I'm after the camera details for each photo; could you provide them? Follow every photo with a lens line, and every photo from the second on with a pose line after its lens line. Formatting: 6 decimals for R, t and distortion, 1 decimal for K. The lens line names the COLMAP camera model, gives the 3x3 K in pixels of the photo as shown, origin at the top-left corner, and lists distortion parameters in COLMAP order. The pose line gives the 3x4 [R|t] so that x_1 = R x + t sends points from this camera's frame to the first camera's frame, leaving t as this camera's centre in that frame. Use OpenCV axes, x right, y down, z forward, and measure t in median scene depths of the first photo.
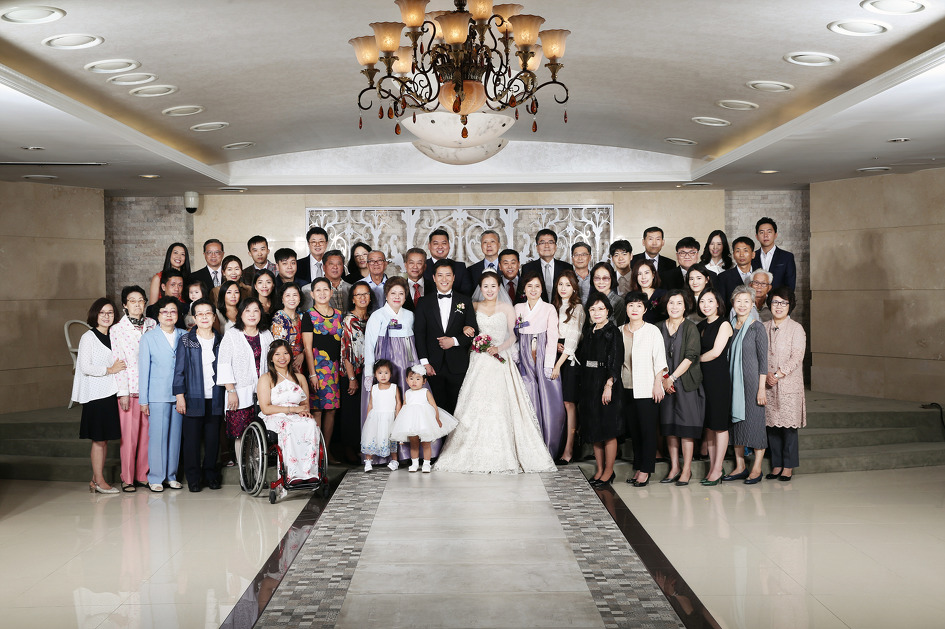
lens RADIAL K [[1222.2, 0, 472.5], [0, 1222.2, 314.5], [0, 0, 1]] dist [0.111623, 0.040236]
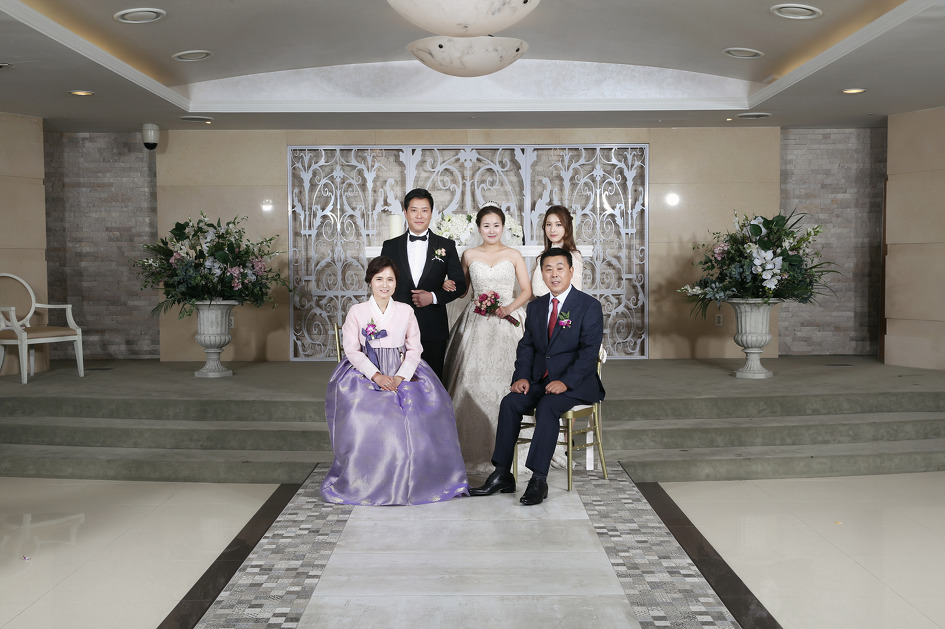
lens RADIAL K [[1110.0, 0, 472.5], [0, 1110.0, 314.5], [0, 0, 1]] dist [0.082088, 0.011439]
pose [[0.999933, 0.006158, -0.009845, 0.001113], [-0.005946, 0.999753, 0.021430, 0.014074], [0.009975, -0.021370, 0.999722, 0.246106]]
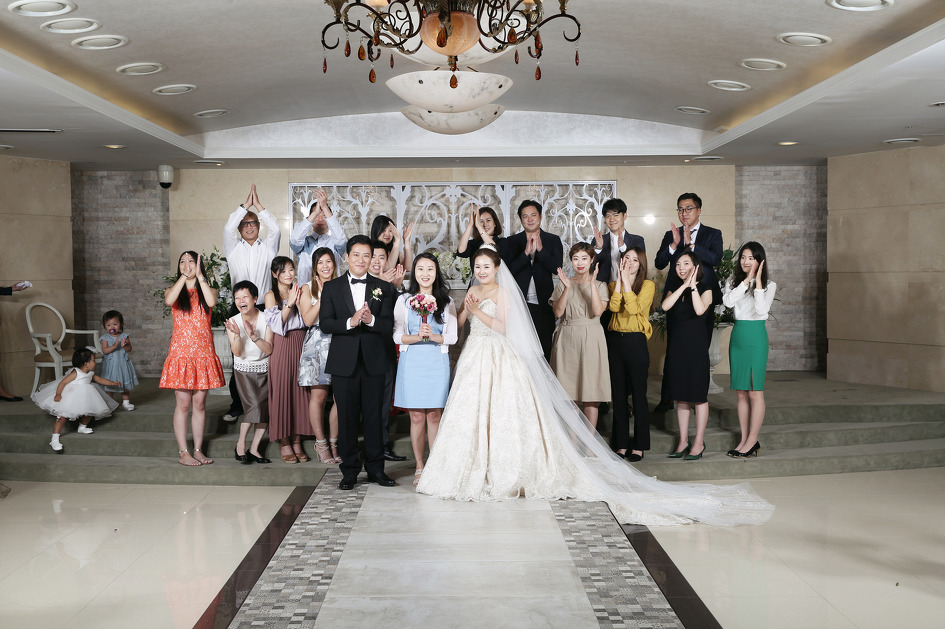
lens RADIAL K [[1178.4, 0, 472.5], [0, 1178.4, 314.5], [0, 0, 1]] dist [0.101218, 0.009639]
pose [[0.999994, 0.001914, 0.002848, 0.002312], [-0.001960, 0.999864, 0.016389, -0.001976], [-0.002816, -0.016394, 0.999862, 0.102377]]
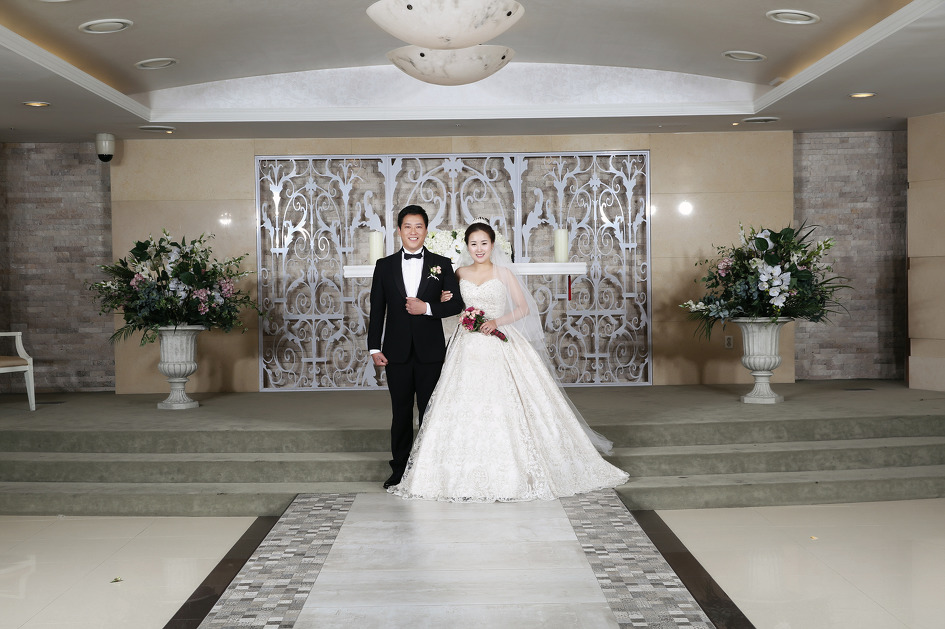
lens RADIAL K [[1332.3, 0, 472.5], [0, 1332.3, 314.5], [0, 0, 1]] dist [0.149328, -0.002773]
pose [[0.999990, -0.004140, -0.001726, 0.003569], [0.004139, 0.999991, -0.000594, 0.016120], [0.001729, 0.000587, 0.999998, 0.162785]]
